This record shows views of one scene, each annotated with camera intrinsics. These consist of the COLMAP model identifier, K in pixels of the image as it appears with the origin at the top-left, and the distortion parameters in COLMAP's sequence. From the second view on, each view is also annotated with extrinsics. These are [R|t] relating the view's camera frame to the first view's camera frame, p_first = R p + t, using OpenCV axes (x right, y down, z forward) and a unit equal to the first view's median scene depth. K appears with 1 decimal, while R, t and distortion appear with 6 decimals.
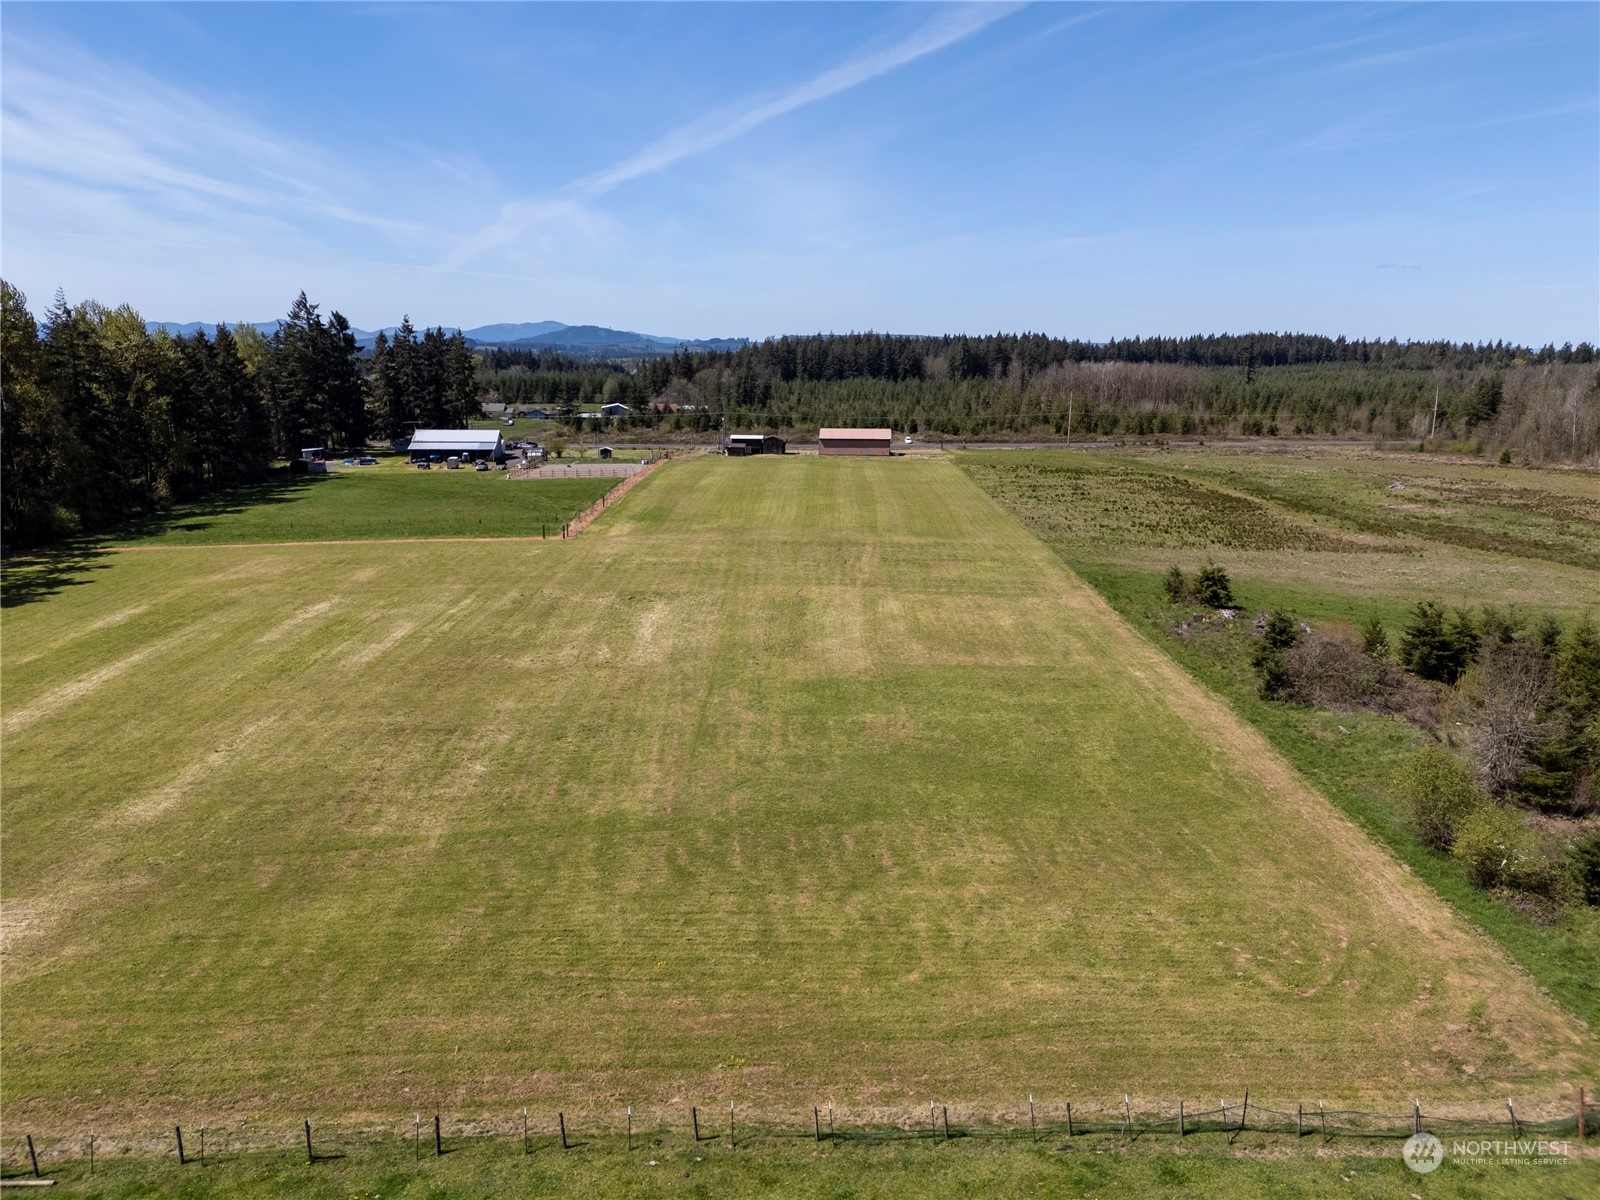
lens RADIAL K [[1164.5, 0, 801.5], [0, 1164.5, 595.8], [0, 0, 1]] dist [0.076494, -0.072252]
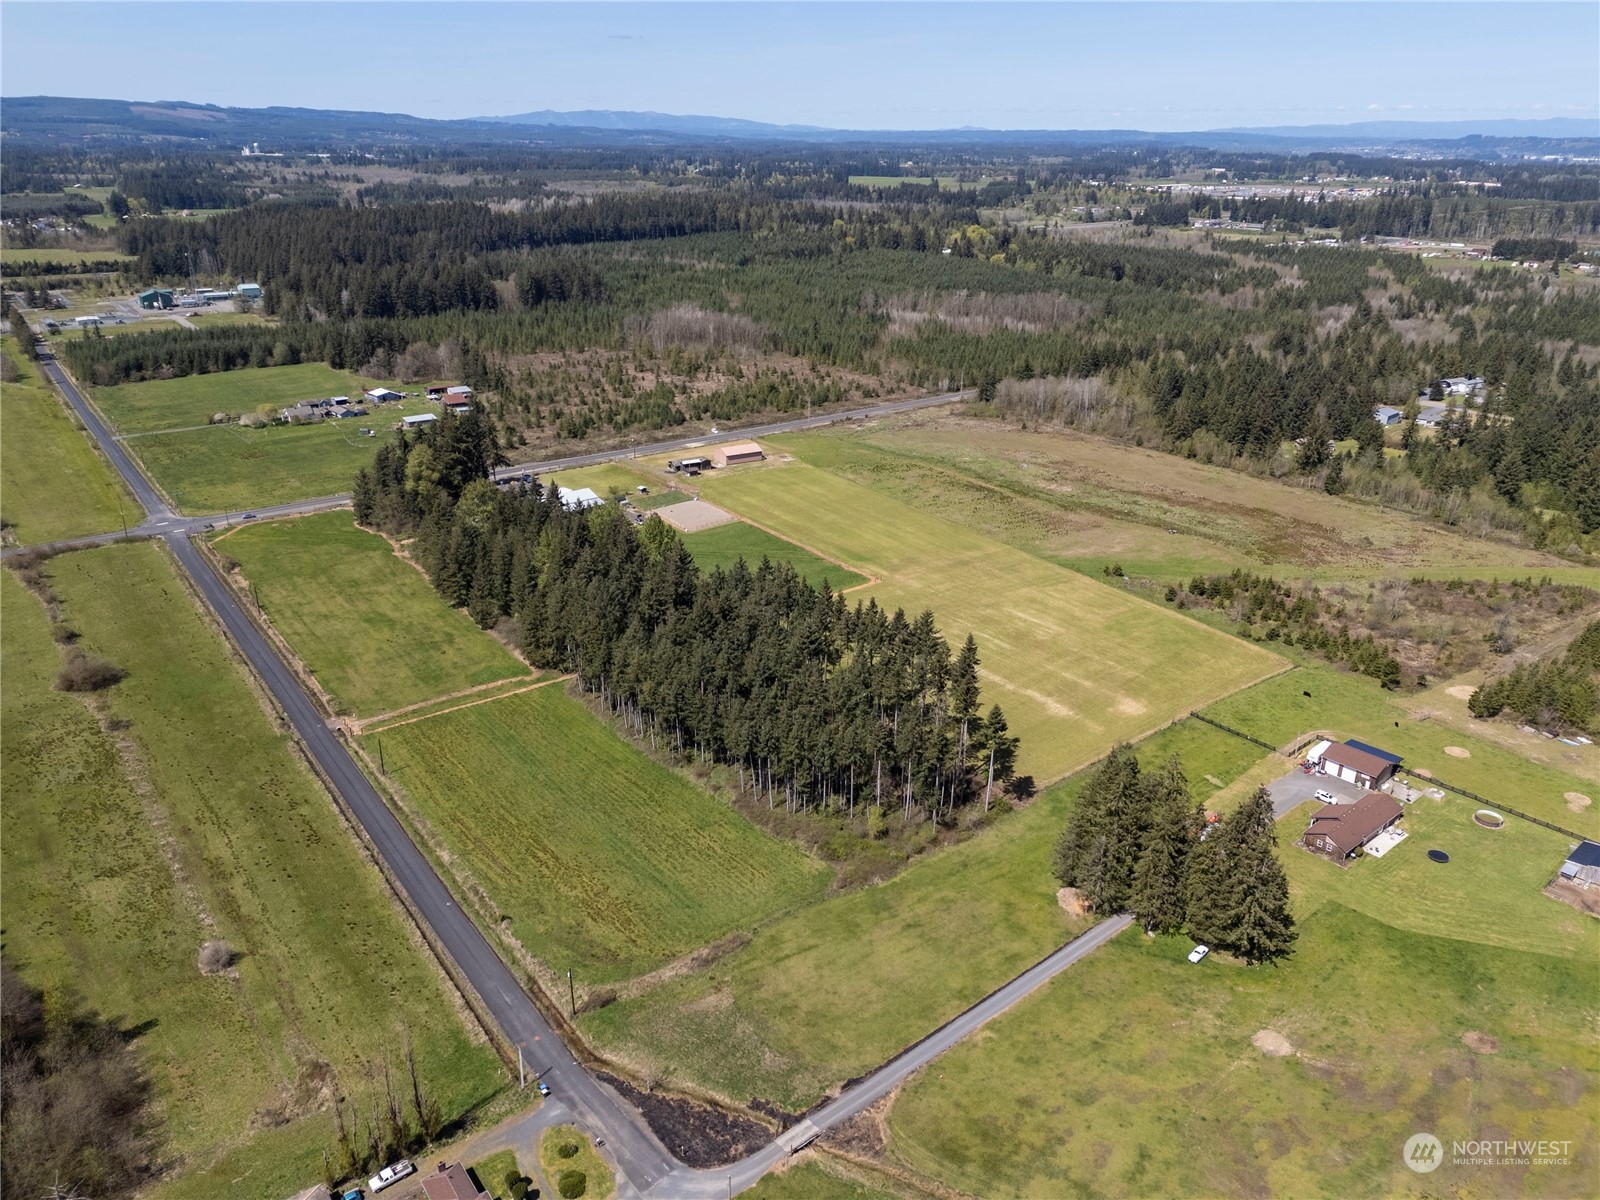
lens RADIAL K [[1161.4, 0, 800.9], [0, 1161.4, 598.4], [0, 0, 1]] dist [0.092206, -0.094996]
pose [[0.821715, -0.212093, 0.528962, -2.631392], [0.110352, 0.969817, 0.217432, -0.904678], [-0.559113, -0.120295, 0.820318, -1.562567]]
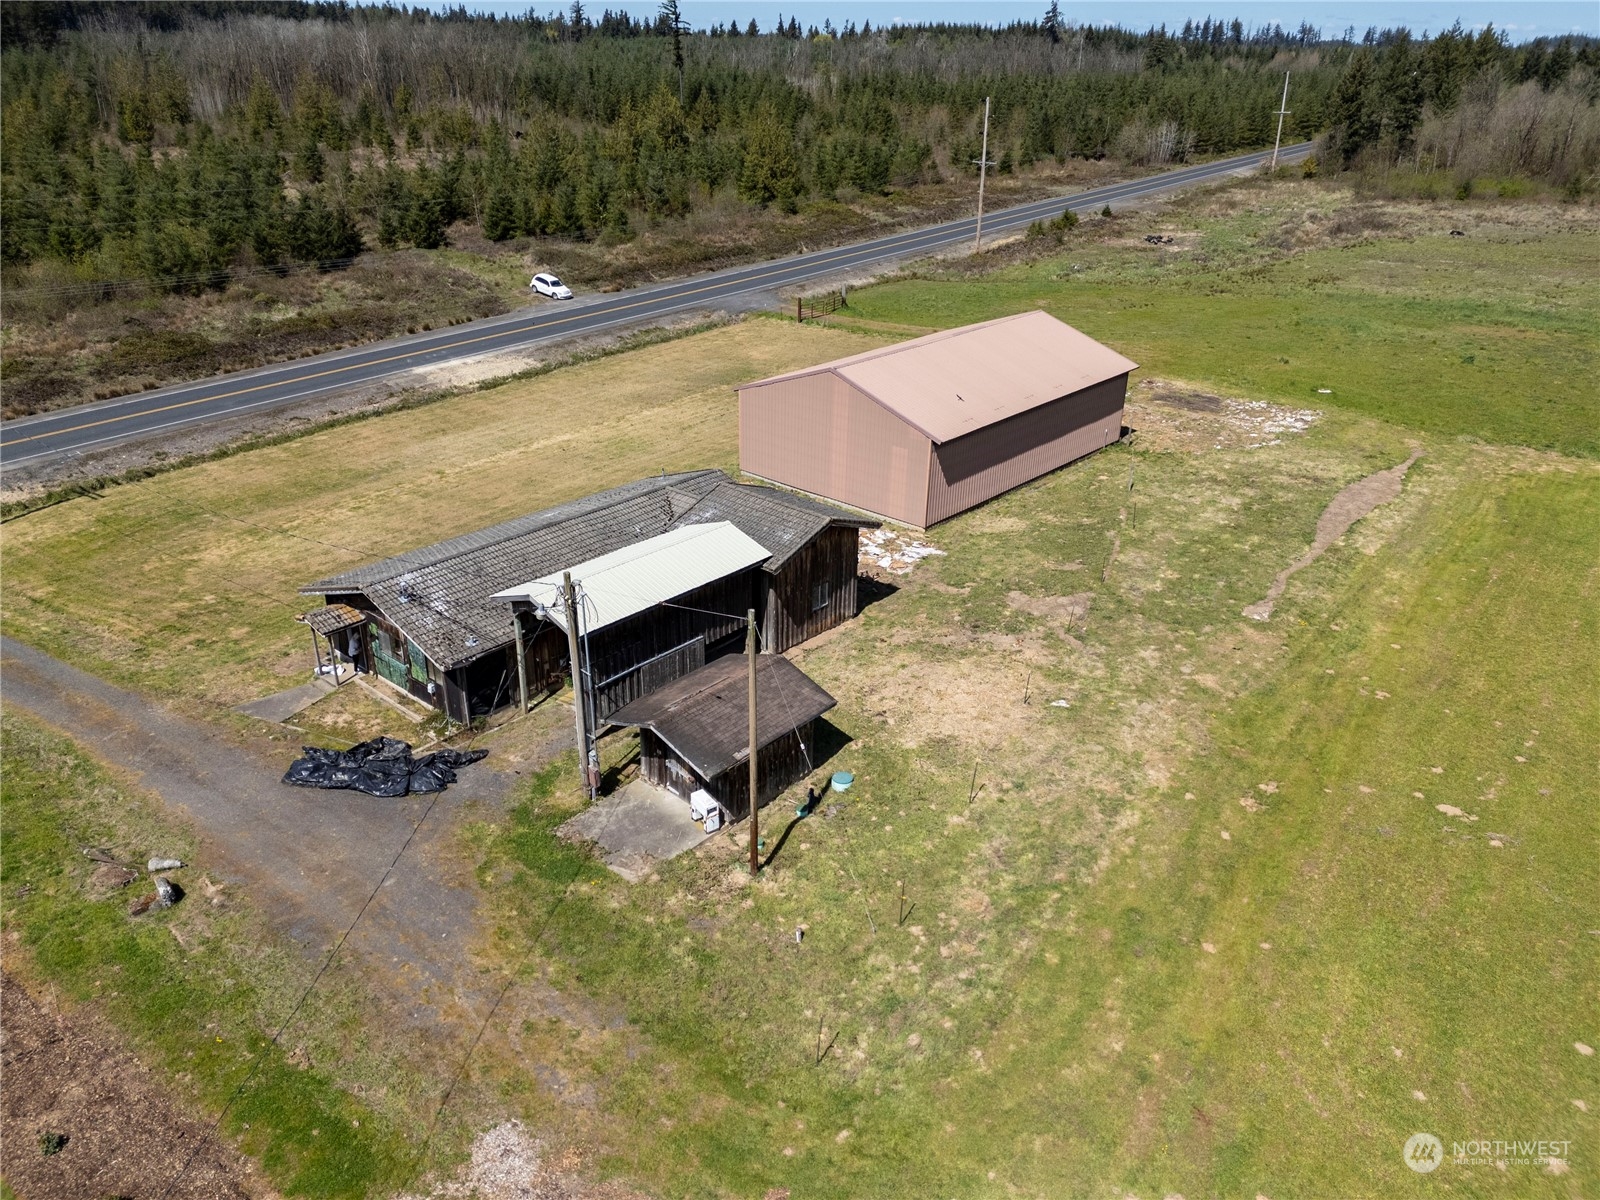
lens RADIAL K [[1164.5, 0, 801.5], [0, 1164.5, 595.8], [0, 0, 1]] dist [0.076494, -0.072252]
pose [[0.610046, -0.333452, 0.718786, -0.393573], [0.146014, 0.938913, 0.311645, -0.524772], [-0.778796, -0.085165, 0.621469, 2.796522]]
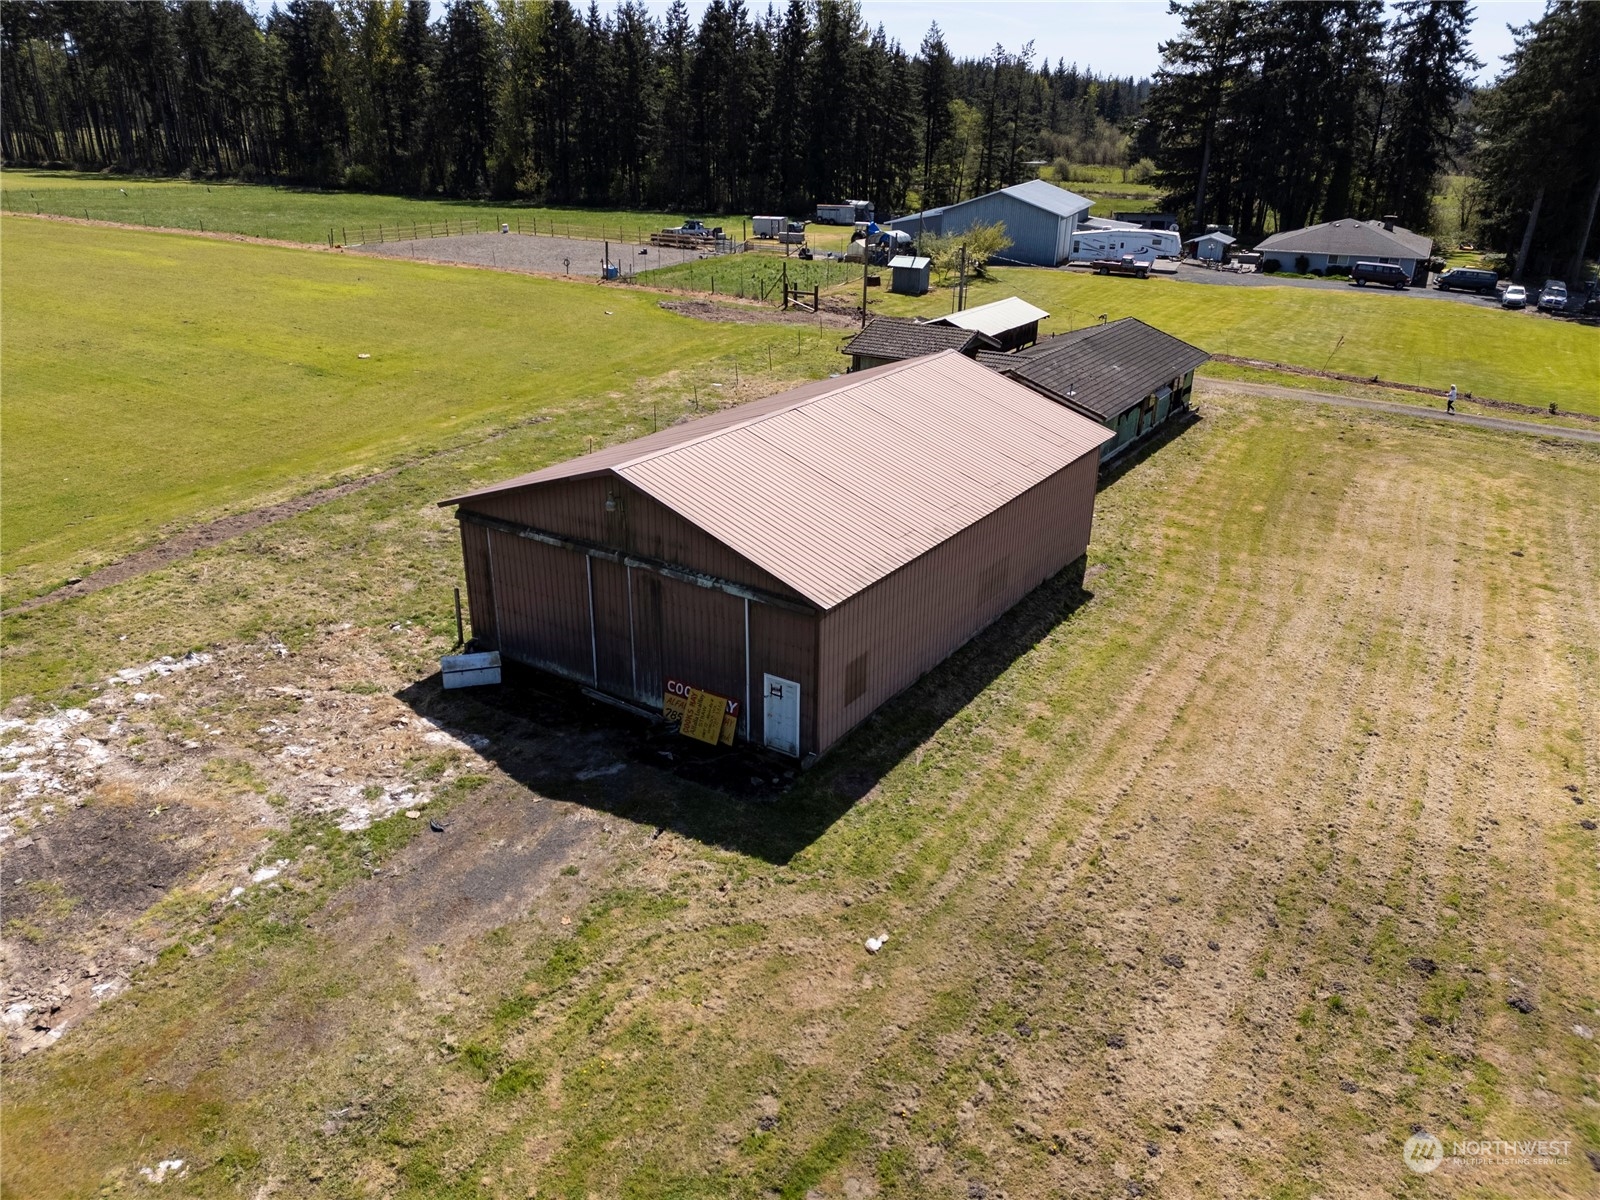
lens RADIAL K [[1161.4, 0, 800.9], [0, 1161.4, 598.4], [0, 0, 1]] dist [0.092206, -0.094996]
pose [[-0.492771, 0.329751, -0.805258, 0.466686], [-0.187971, 0.863226, 0.468517, -0.566116], [0.849614, 0.382237, -0.363389, 3.289800]]
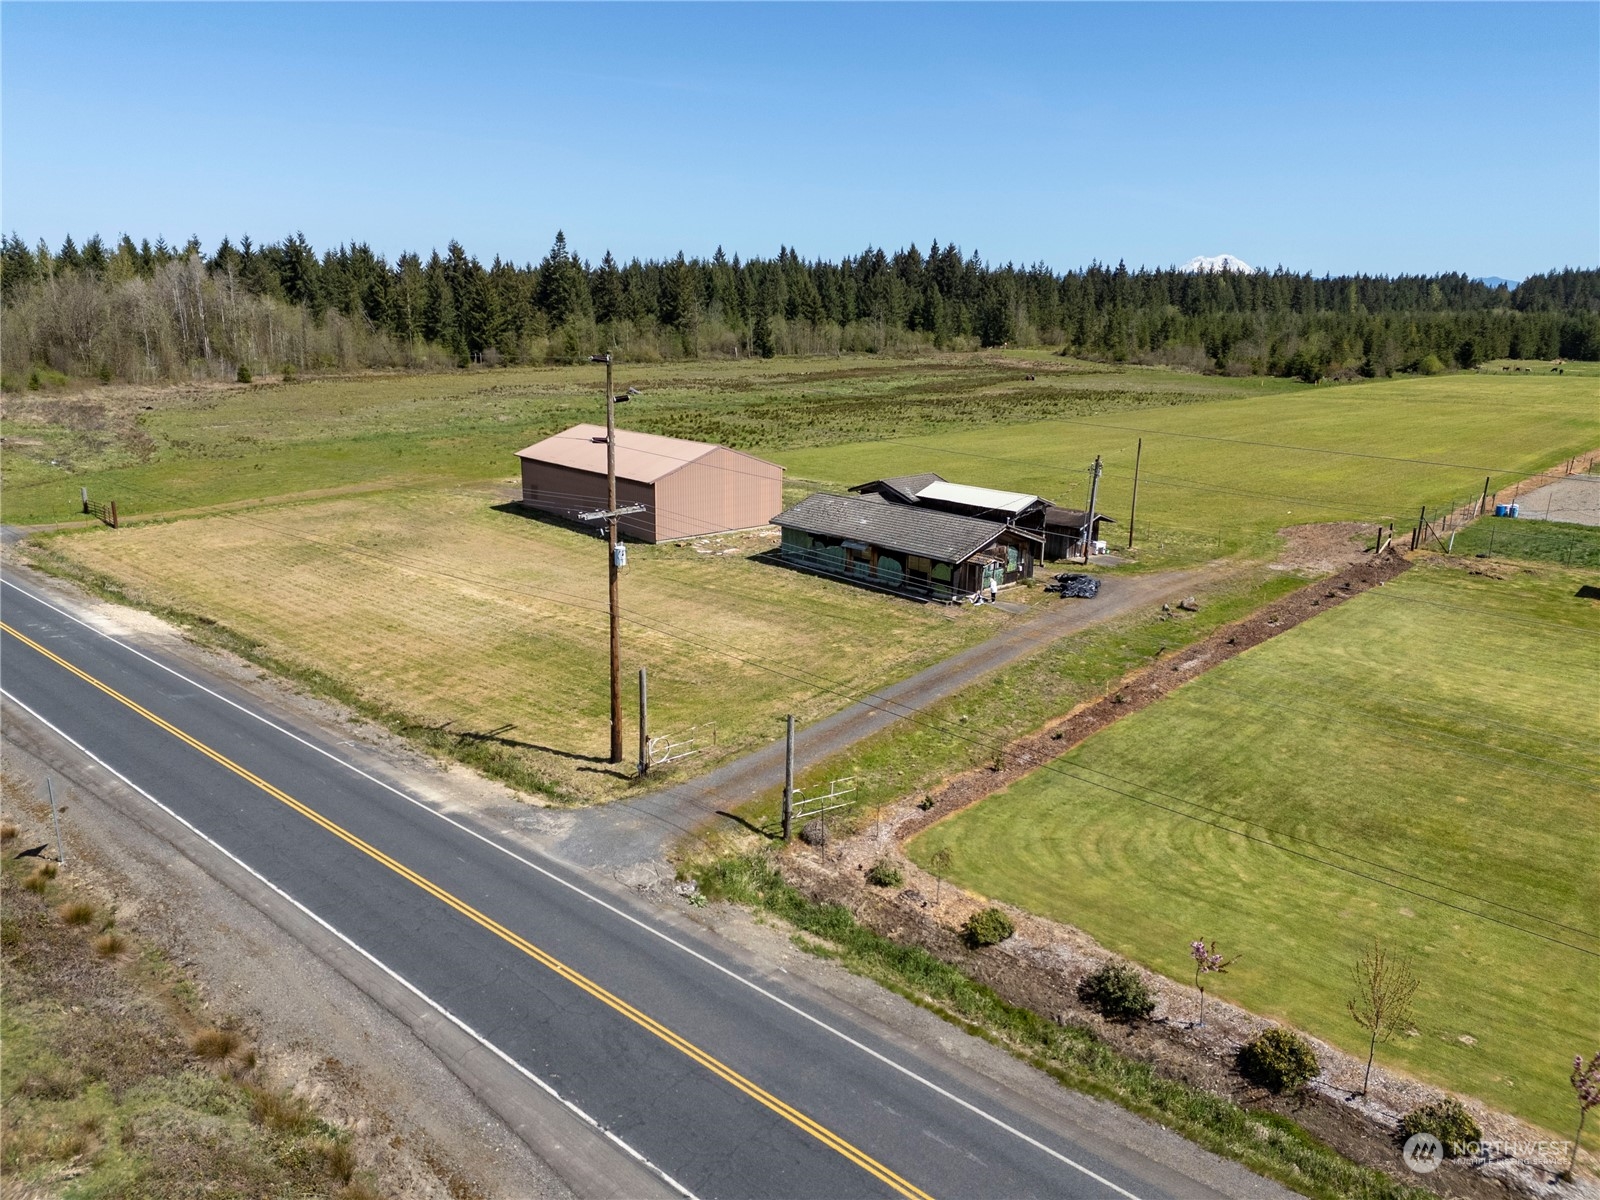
lens RADIAL K [[1161.4, 0, 800.9], [0, 1161.4, 598.4], [0, 0, 1]] dist [0.092206, -0.094996]
pose [[-0.727568, -0.186082, 0.660317, -0.588477], [0.114556, 0.916044, 0.384371, -0.674449], [-0.676404, 0.355299, -0.645167, 3.705182]]
